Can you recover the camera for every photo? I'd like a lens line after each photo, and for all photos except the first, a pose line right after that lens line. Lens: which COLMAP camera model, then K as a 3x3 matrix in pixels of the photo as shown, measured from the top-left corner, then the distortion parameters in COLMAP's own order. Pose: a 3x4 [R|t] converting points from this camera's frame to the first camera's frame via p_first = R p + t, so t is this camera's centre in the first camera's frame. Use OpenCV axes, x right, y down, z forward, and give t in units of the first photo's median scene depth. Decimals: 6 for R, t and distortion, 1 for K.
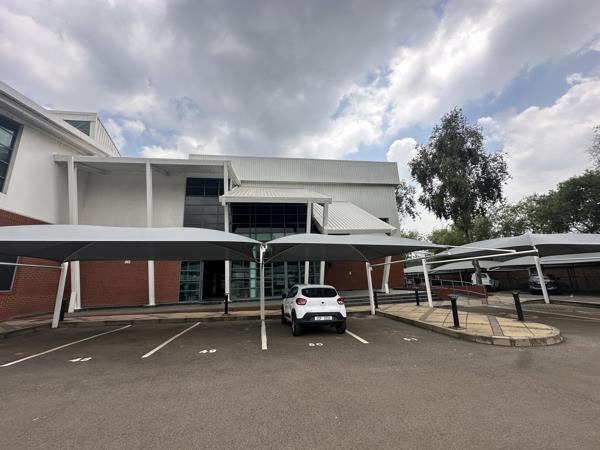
lens RADIAL K [[249.9, 0, 300.4], [0, 249.9, 223.7], [0, 0, 1]] dist [-0.006688, 0.001540]
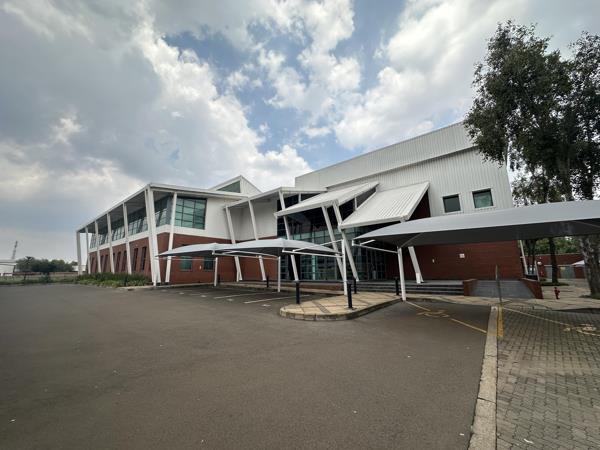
lens RADIAL K [[249.9, 0, 296.1], [0, 249.9, 226.4], [0, 0, 1]] dist [-0.006688, 0.001540]
pose [[0.637579, -0.105184, -0.763171, 0.919807], [0.158739, 0.987315, -0.003460, -0.002547], [0.753853, -0.118939, 0.646188, 0.089510]]
